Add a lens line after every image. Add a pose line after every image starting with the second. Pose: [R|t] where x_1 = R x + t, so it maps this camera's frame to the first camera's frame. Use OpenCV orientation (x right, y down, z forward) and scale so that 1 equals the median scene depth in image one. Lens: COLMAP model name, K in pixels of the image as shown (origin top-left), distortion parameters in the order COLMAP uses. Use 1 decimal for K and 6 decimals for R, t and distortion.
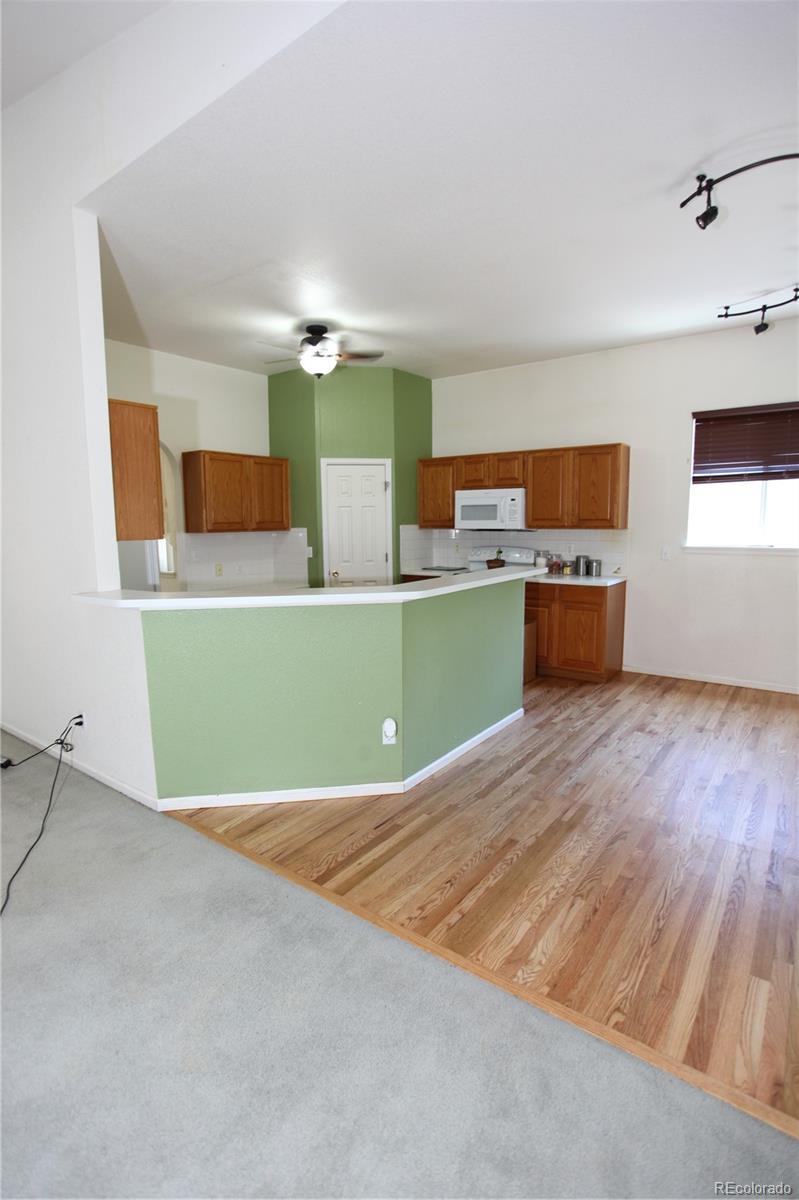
lens RADIAL K [[584.2, 0, 399.5], [0, 584.2, 600.0], [0, 0, 1]] dist [-0.067229, 0.027923]
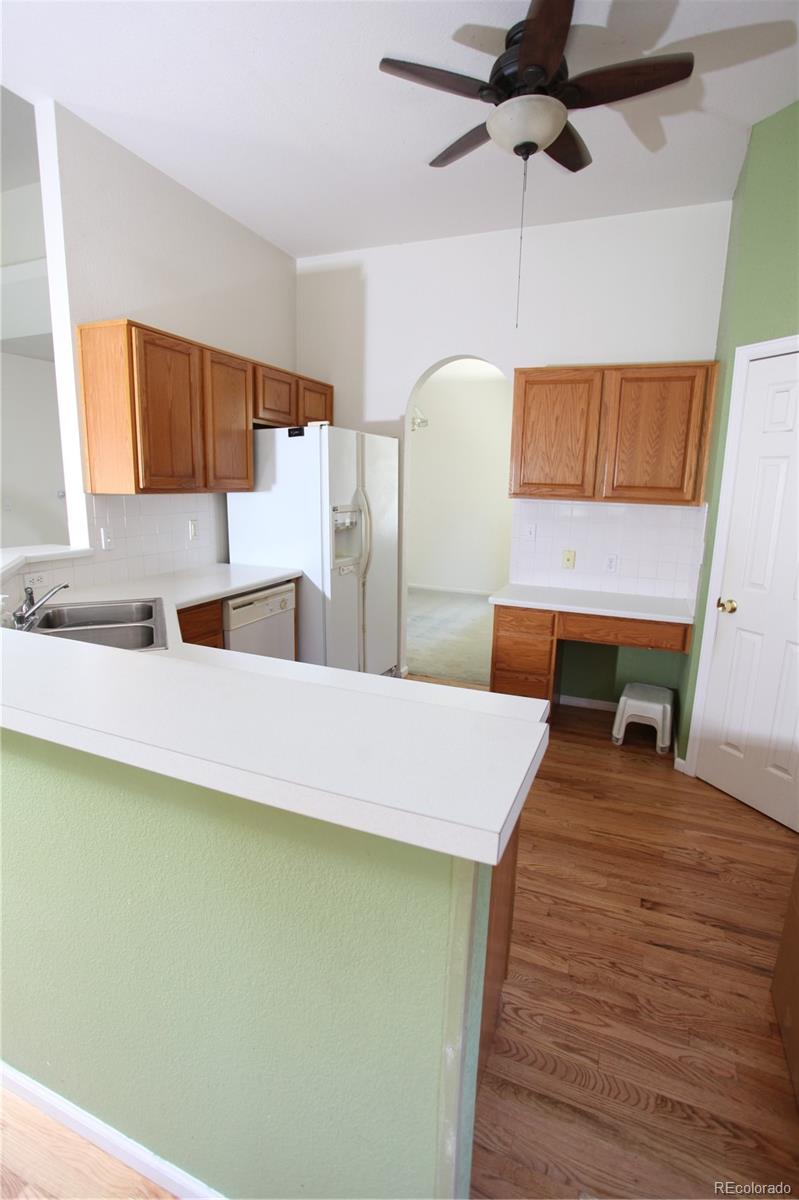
lens RADIAL K [[584.2, 0, 399.5], [0, 584.2, 600.0], [0, 0, 1]] dist [-0.067229, 0.027923]
pose [[0.242993, 0.212035, -0.946570, 0.483130], [-0.158053, 0.971432, 0.177031, -0.172116], [0.957065, 0.106591, 0.269564, 1.229253]]
